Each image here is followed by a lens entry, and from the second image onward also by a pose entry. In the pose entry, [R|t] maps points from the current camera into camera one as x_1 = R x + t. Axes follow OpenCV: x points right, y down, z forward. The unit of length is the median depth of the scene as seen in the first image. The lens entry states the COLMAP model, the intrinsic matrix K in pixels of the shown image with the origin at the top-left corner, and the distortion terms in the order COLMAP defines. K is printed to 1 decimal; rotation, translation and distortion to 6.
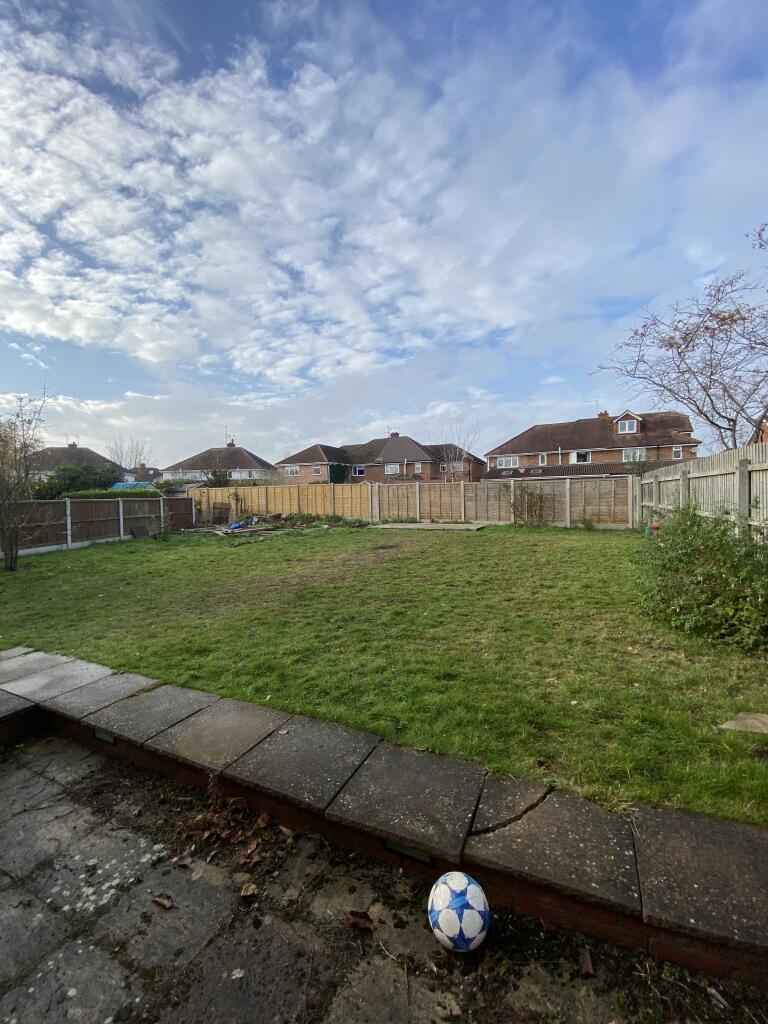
lens RADIAL K [[414.5, 0, 384.0], [0, 414.5, 512.0], [0, 0, 1]] dist [0.053780, -0.033000]
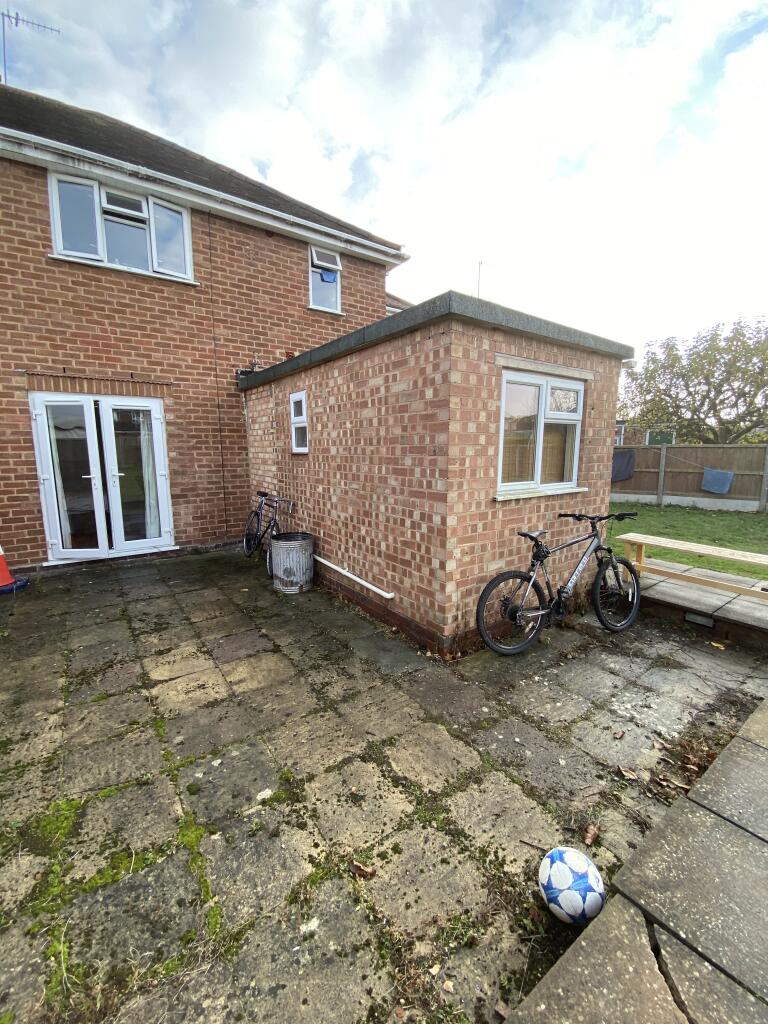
lens RADIAL K [[414.5, 0, 384.0], [0, 414.5, 512.0], [0, 0, 1]] dist [0.053780, -0.033000]
pose [[-0.484083, 0.152397, -0.861649, 1.055117], [-0.025250, 0.981874, 0.187846, -0.077165], [0.874658, 0.112689, -0.471461, 0.946180]]
